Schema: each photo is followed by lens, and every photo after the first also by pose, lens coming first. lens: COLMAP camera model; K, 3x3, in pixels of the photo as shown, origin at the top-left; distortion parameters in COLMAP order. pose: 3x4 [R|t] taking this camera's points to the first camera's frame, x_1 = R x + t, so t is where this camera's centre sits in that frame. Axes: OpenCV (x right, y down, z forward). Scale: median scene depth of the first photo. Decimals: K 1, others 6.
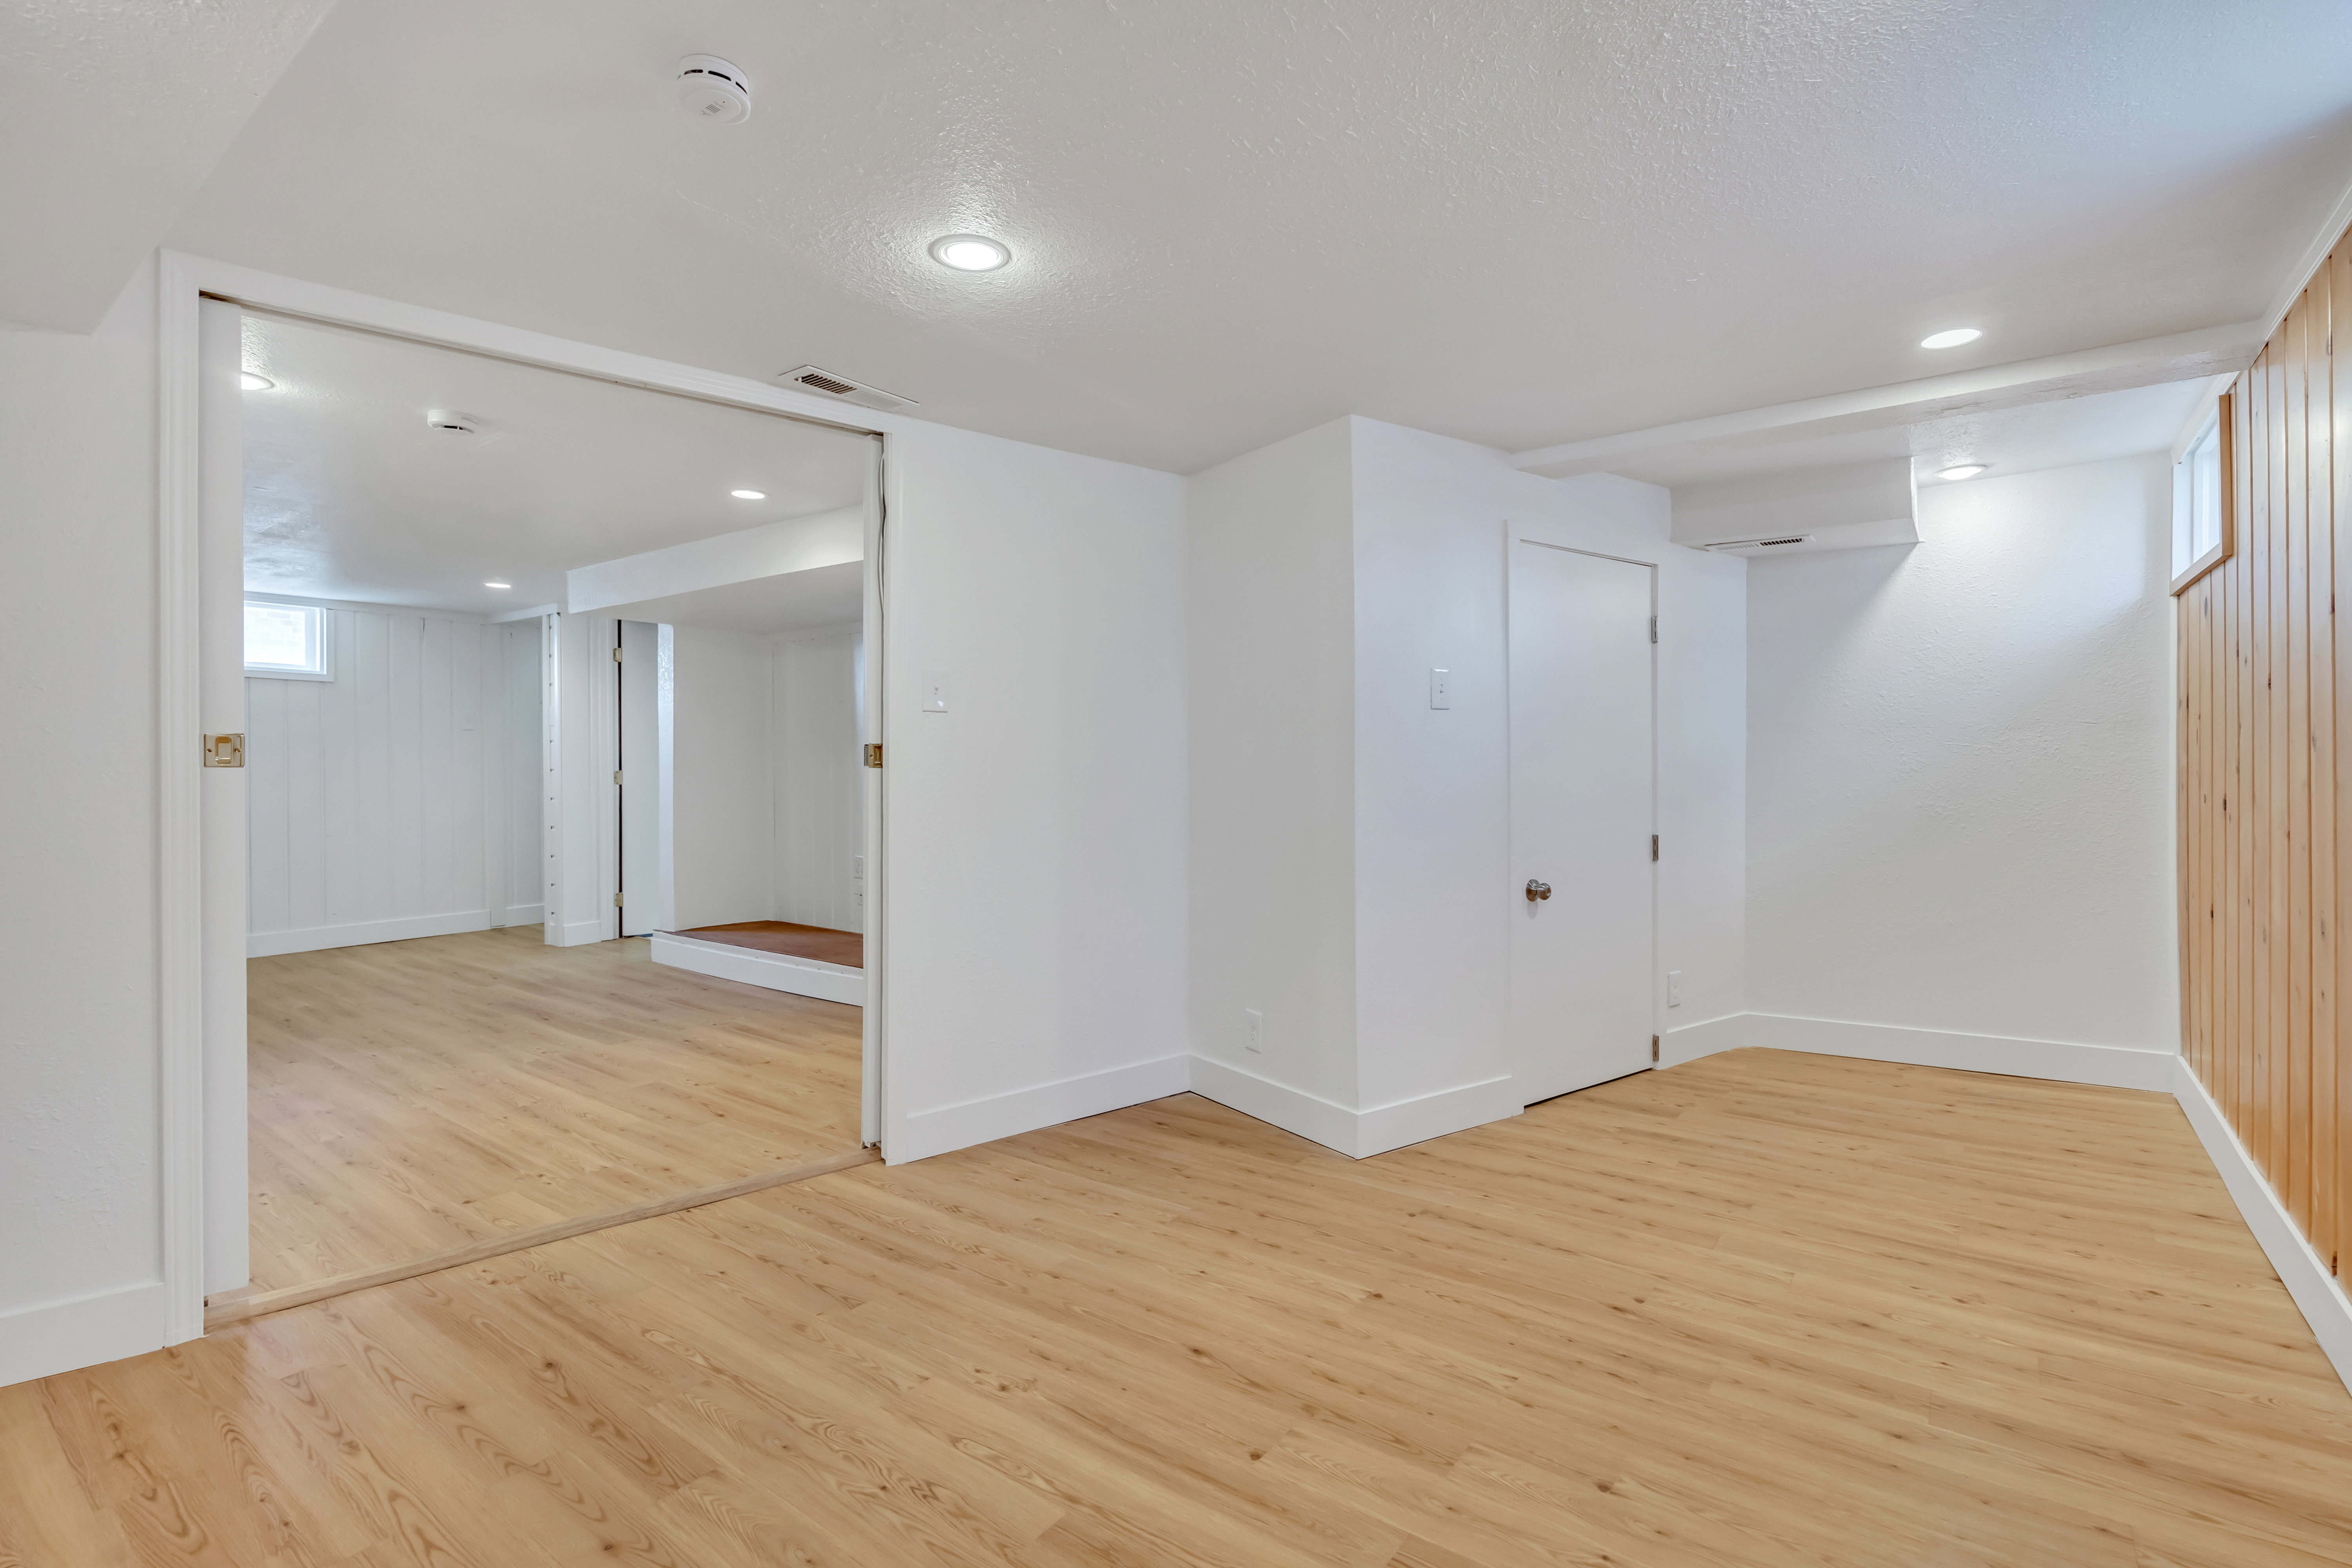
lens RADIAL K [[1063.9, 0, 1169.0], [0, 1063.9, 774.4], [0, 0, 1]] dist [0.001307, -0.000407]
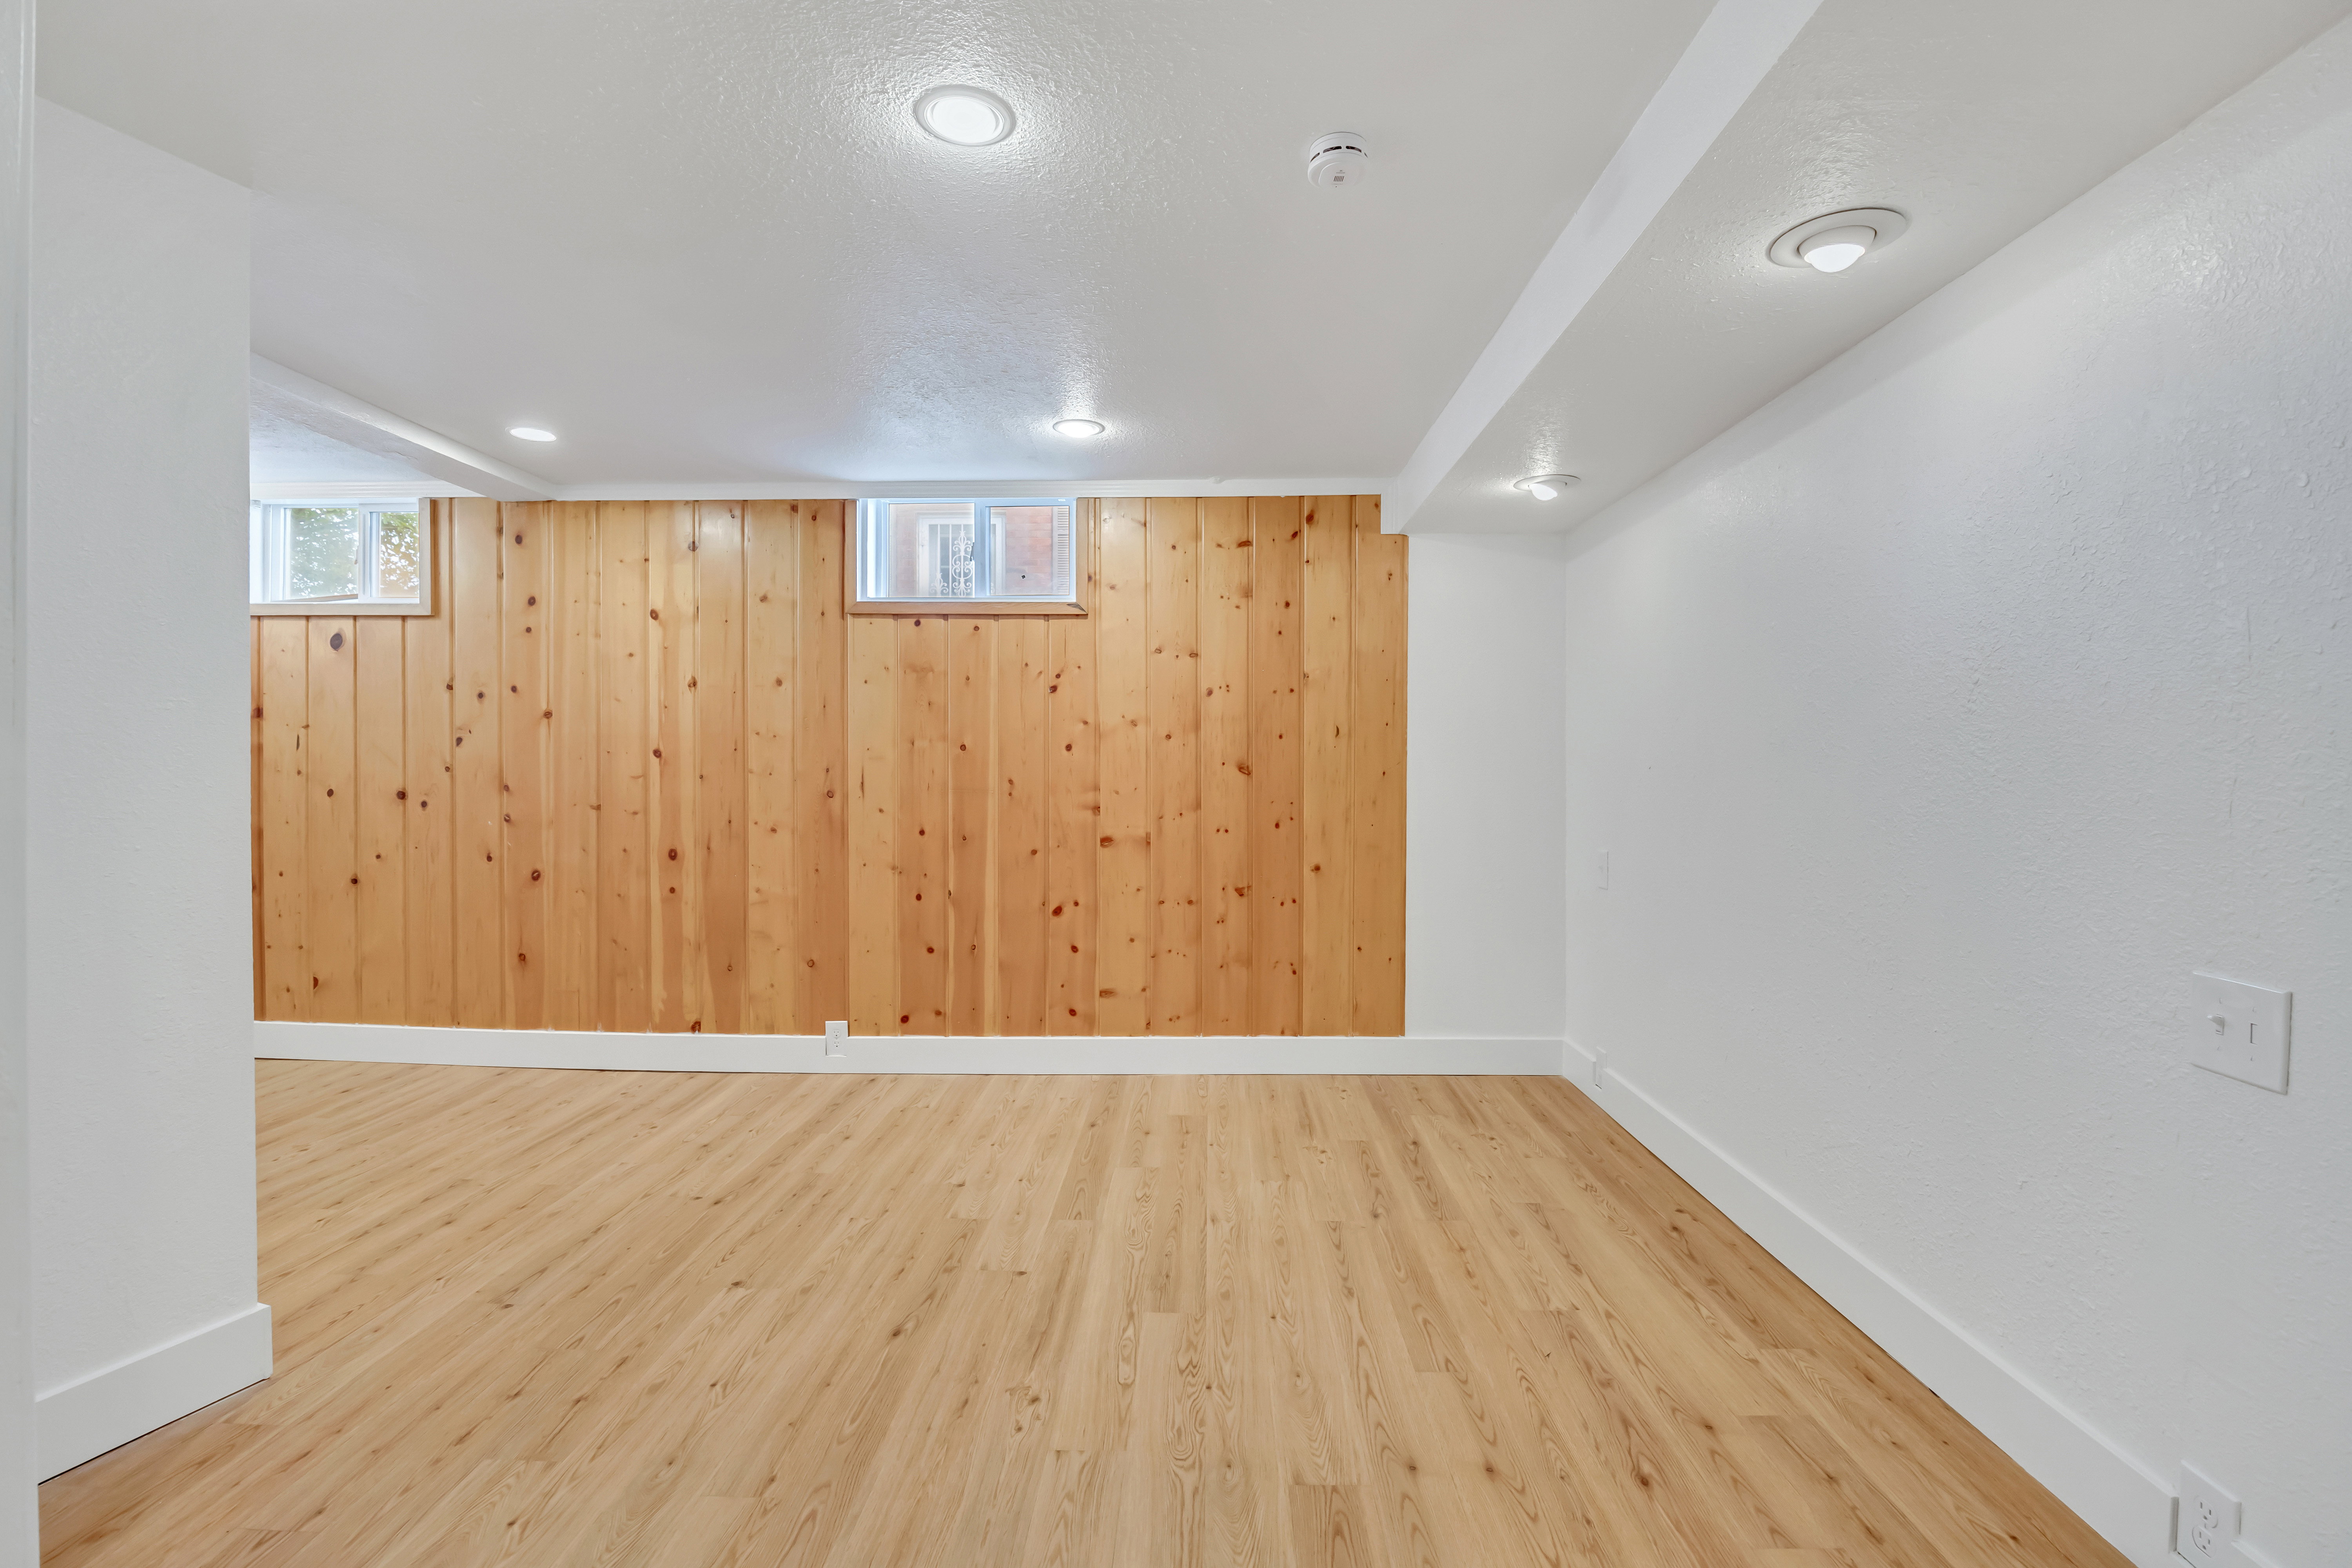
lens RADIAL K [[1063.9, 0, 1163.5], [0, 1063.9, 782.2], [0, 0, 1]] dist [0.001307, -0.000407]
pose [[-0.561263, -0.002514, 0.827634, -0.916286], [0.005261, 0.999964, 0.006605, 0.009265], [-0.827621, 0.008062, -0.561230, 1.296212]]
